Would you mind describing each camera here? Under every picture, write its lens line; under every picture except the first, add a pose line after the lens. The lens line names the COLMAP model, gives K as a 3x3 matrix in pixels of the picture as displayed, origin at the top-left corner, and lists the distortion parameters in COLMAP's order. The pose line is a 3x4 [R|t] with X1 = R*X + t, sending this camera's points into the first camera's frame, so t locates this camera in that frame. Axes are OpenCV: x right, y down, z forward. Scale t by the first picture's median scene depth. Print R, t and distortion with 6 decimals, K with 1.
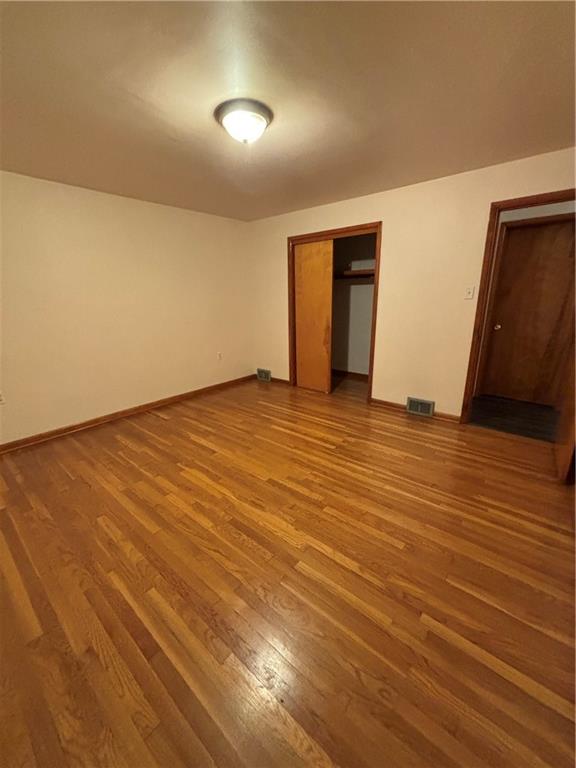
lens RADIAL K [[310.7, 0, 288.0], [0, 310.7, 384.0], [0, 0, 1]] dist [0.000425, 0.000064]
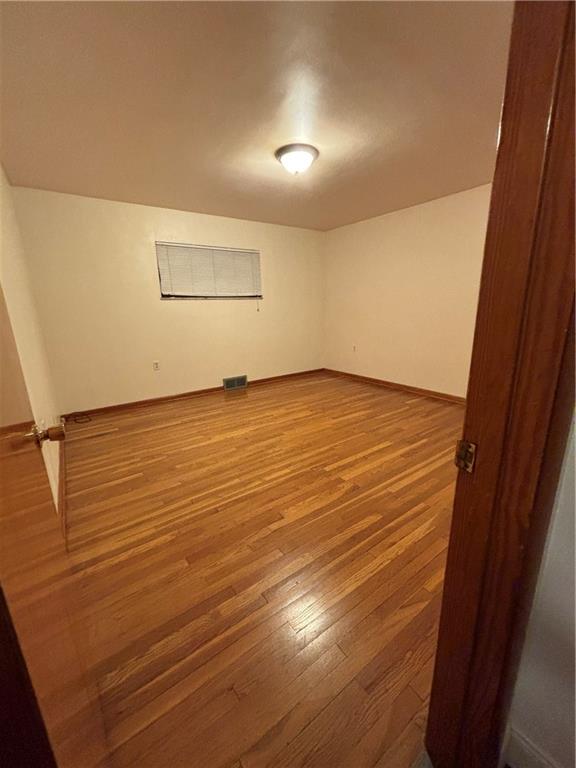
lens RADIAL K [[308.9, 0, 288.0], [0, 308.9, 384.0], [0, 0, 1]] dist [-0.000781, -0.000085]
pose [[-0.249277, 0.267573, -0.930734, 0.989352], [-0.249596, 0.910853, 0.328706, -0.283124], [0.935715, 0.314246, -0.160269, 1.073802]]
